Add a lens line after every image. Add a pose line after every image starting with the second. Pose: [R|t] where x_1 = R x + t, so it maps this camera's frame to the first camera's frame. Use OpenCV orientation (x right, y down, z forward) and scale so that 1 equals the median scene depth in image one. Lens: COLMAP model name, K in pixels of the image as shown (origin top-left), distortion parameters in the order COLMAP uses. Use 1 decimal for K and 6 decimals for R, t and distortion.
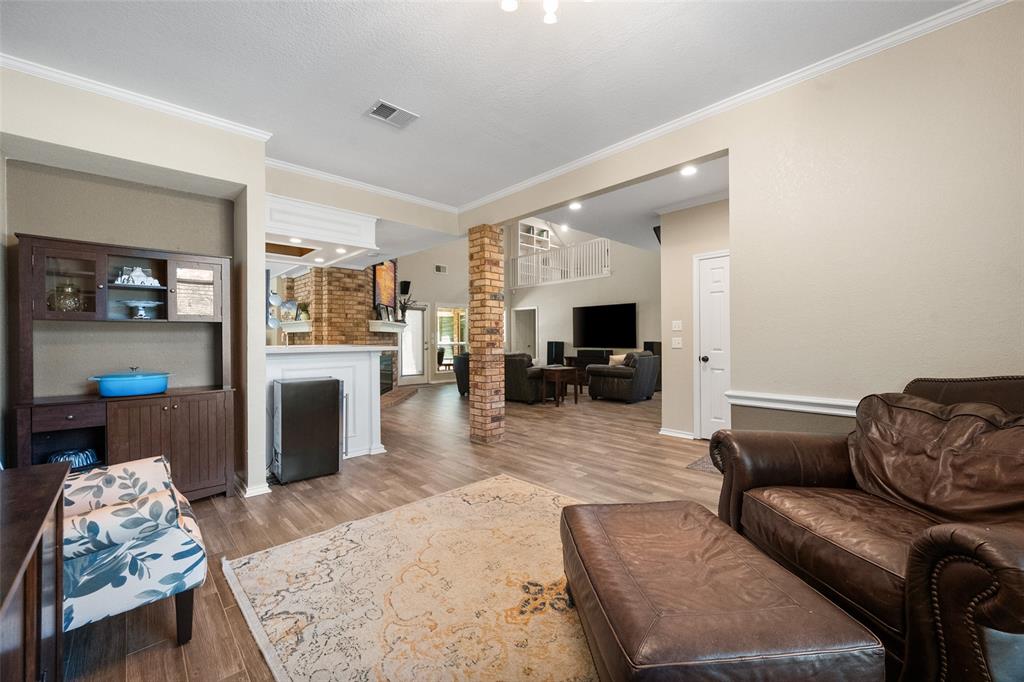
lens RADIAL K [[407.2, 0, 512.8], [0, 407.2, 341.9], [0, 0, 1]] dist [0.000578, 0.000394]
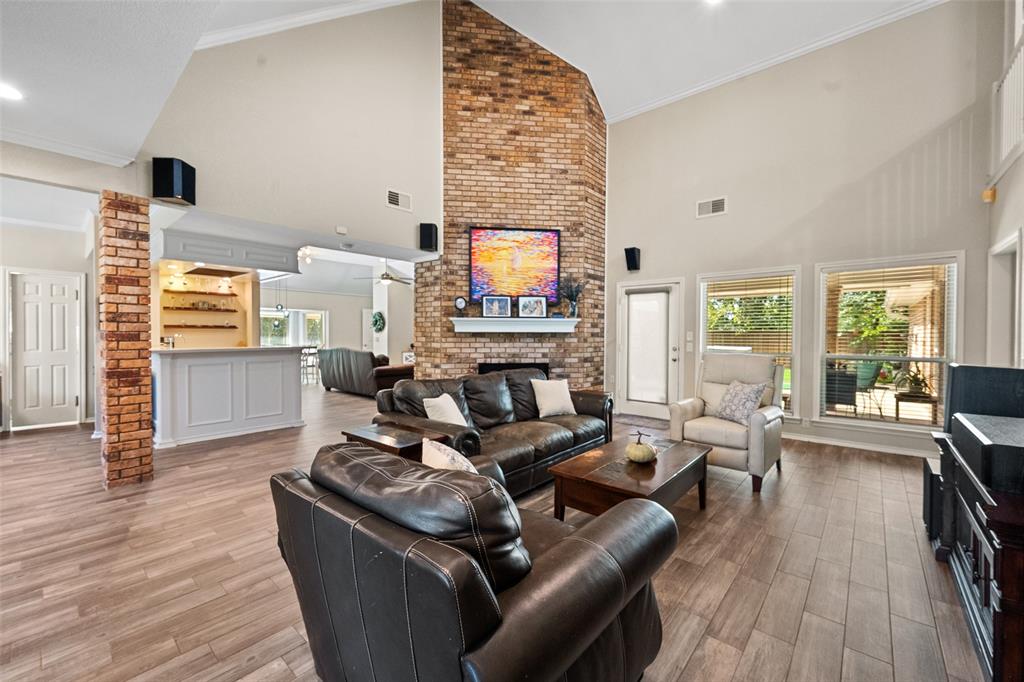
lens RADIAL K [[410.6, 0, 507.5], [0, 410.6, 340.0], [0, 0, 1]] dist [0.000553, 0.000154]
pose [[0.091164, 0.019576, -0.995644, 0.765805], [-0.012688, 0.999748, 0.018495, -0.041631], [0.995755, 0.010947, 0.091389, 1.670640]]
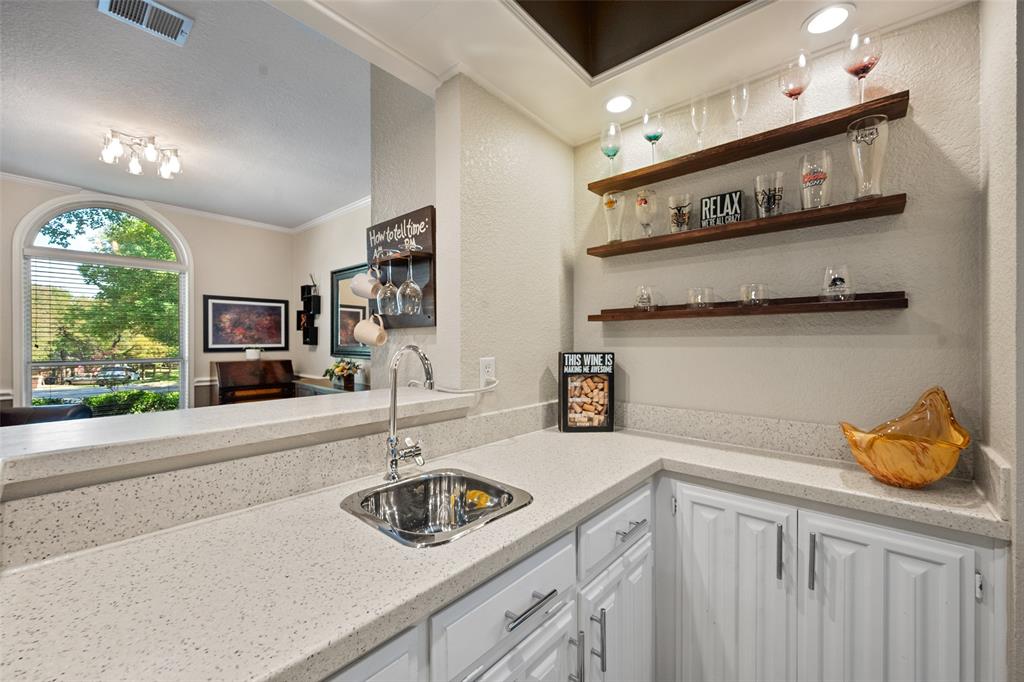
lens RADIAL K [[405.2, 0, 511.6], [0, 405.2, 343.3], [0, 0, 1]] dist [-0.000211, 0.000043]
pose [[-0.994550, 0.004079, -0.104182, -0.500794], [0.002728, 0.999910, 0.013111, -0.025309], [0.104227, 0.012755, -0.994472, 1.067255]]
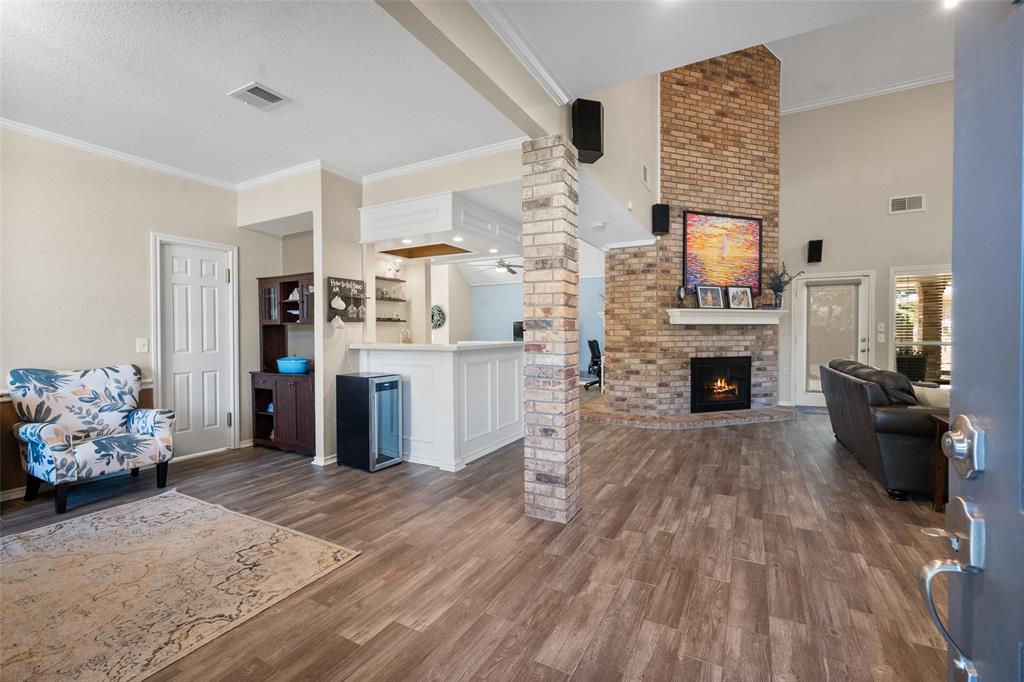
lens RADIAL K [[436.5, 0, 508.7], [0, 436.5, 340.7], [0, 0, 1]] dist [-0.000562, -0.000342]
pose [[0.302491, 0.020085, -0.952941, 0.522317], [-0.005038, 0.999798, 0.019473, -0.014926], [0.953139, -0.001090, 0.302531, 0.772806]]
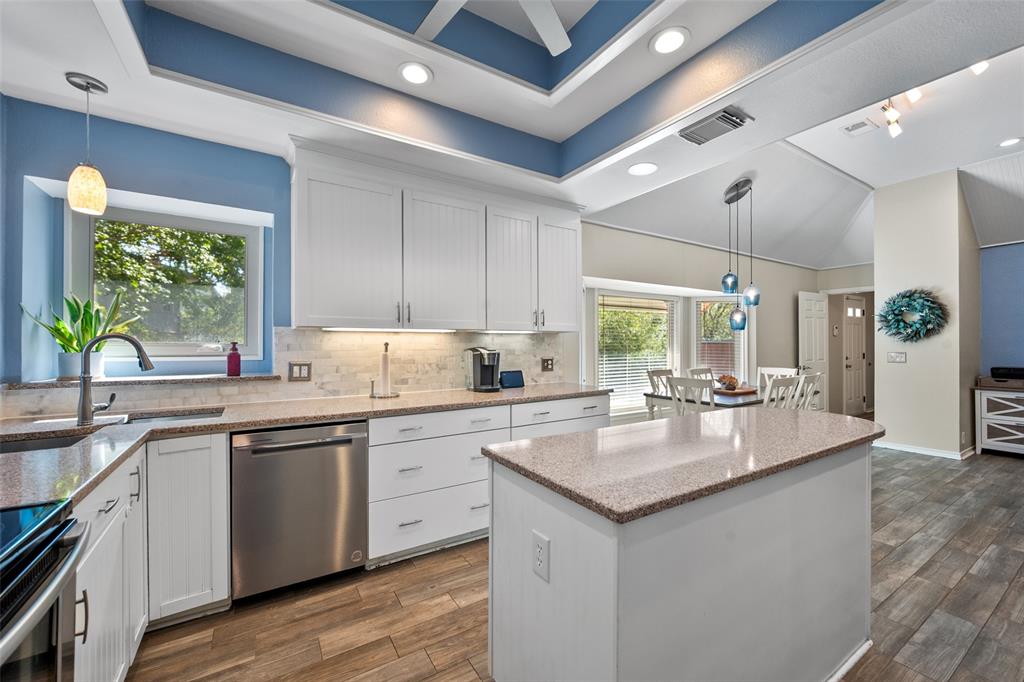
lens RADIAL K [[407.2, 0, 512.8], [0, 407.2, 341.9], [0, 0, 1]] dist [0.000578, 0.000394]
pose [[-0.192255, 0.003046, -0.981340, -0.622969], [-0.005978, 0.999973, 0.004275, -0.027440], [0.981327, 0.006689, -0.192232, 0.324388]]
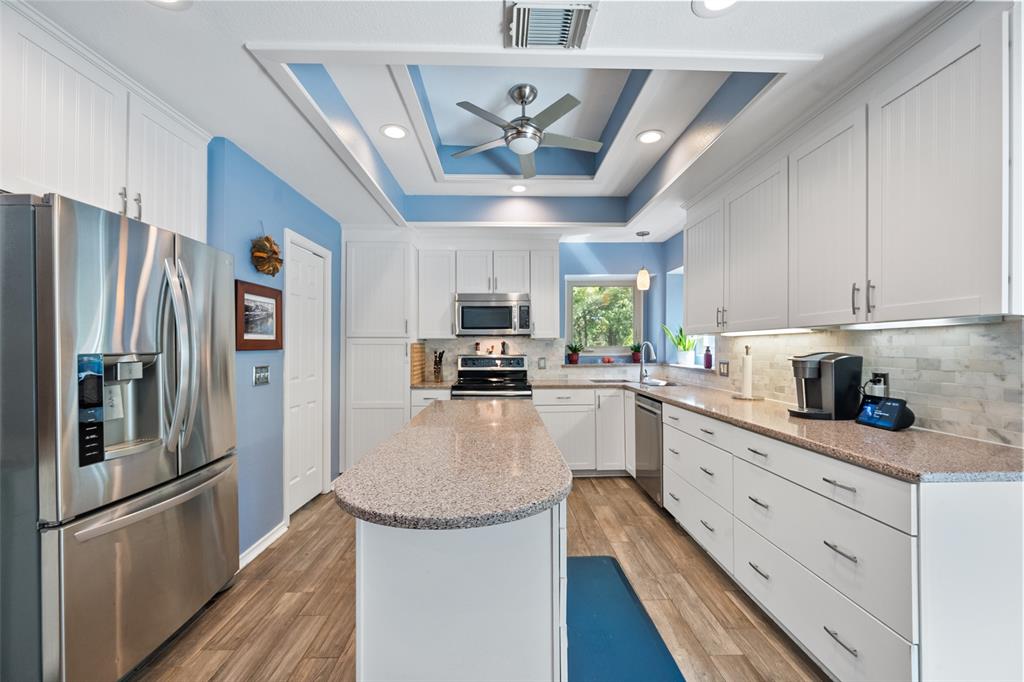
lens RADIAL K [[405.2, 0, 511.6], [0, 405.2, 343.3], [0, 0, 1]] dist [-0.000211, 0.000043]
pose [[-0.744969, 0.010392, 0.667018, -1.297872], [0.007269, 0.999946, -0.007460, -0.024660], [-0.667059, -0.000709, -0.745004, 0.701437]]
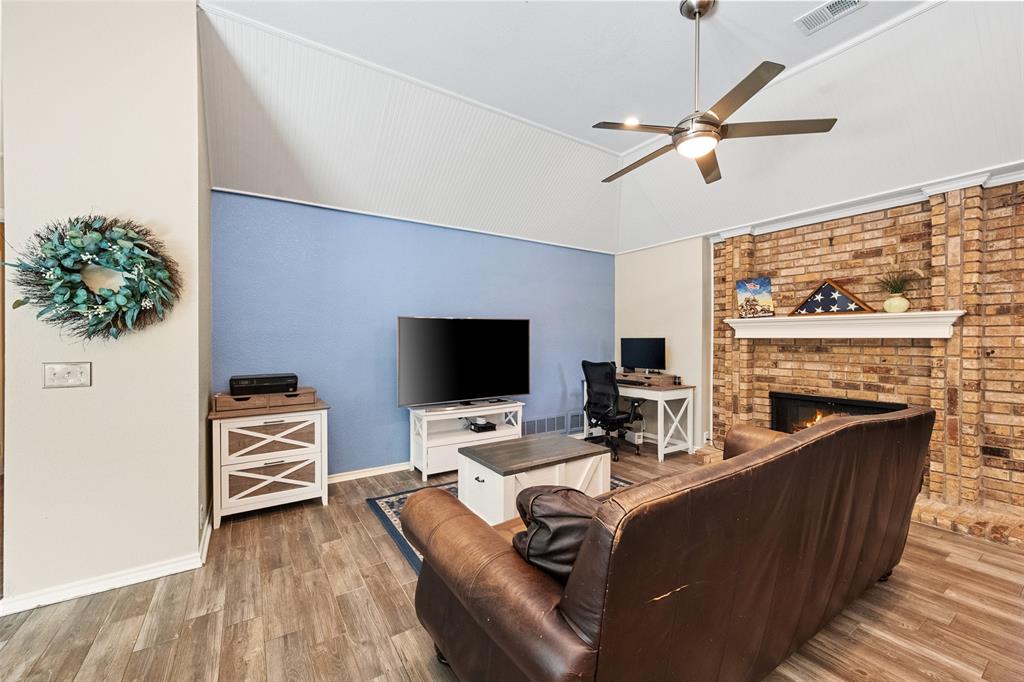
lens RADIAL K [[407.2, 0, 512.8], [0, 407.2, 341.9], [0, 0, 1]] dist [0.000578, 0.000394]
pose [[0.984410, 0.006361, -0.175774, -1.301349], [-0.007280, 0.999963, -0.004588, -0.025217], [0.175738, 0.005796, 0.984420, 0.748811]]
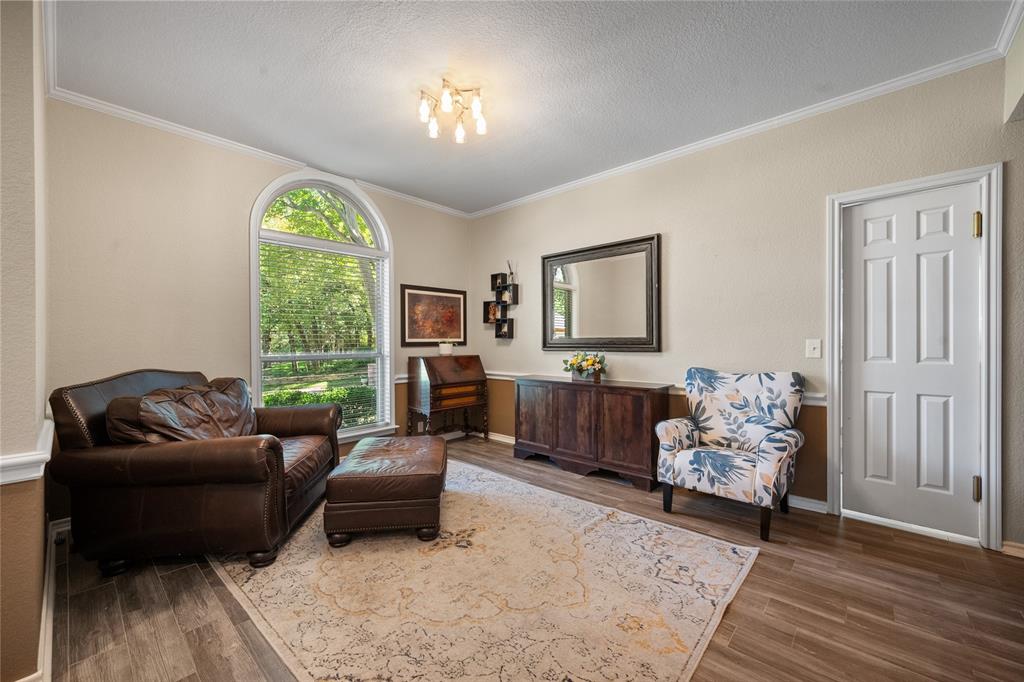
lens RADIAL K [[405.2, 0, 511.6], [0, 405.2, 343.3], [0, 0, 1]] dist [-0.000211, 0.000043]
pose [[-0.996714, 0.013722, -0.079833, -0.002446], [0.012899, 0.999858, 0.010813, -0.006161], [0.079970, 0.009747, -0.996750, 0.918004]]
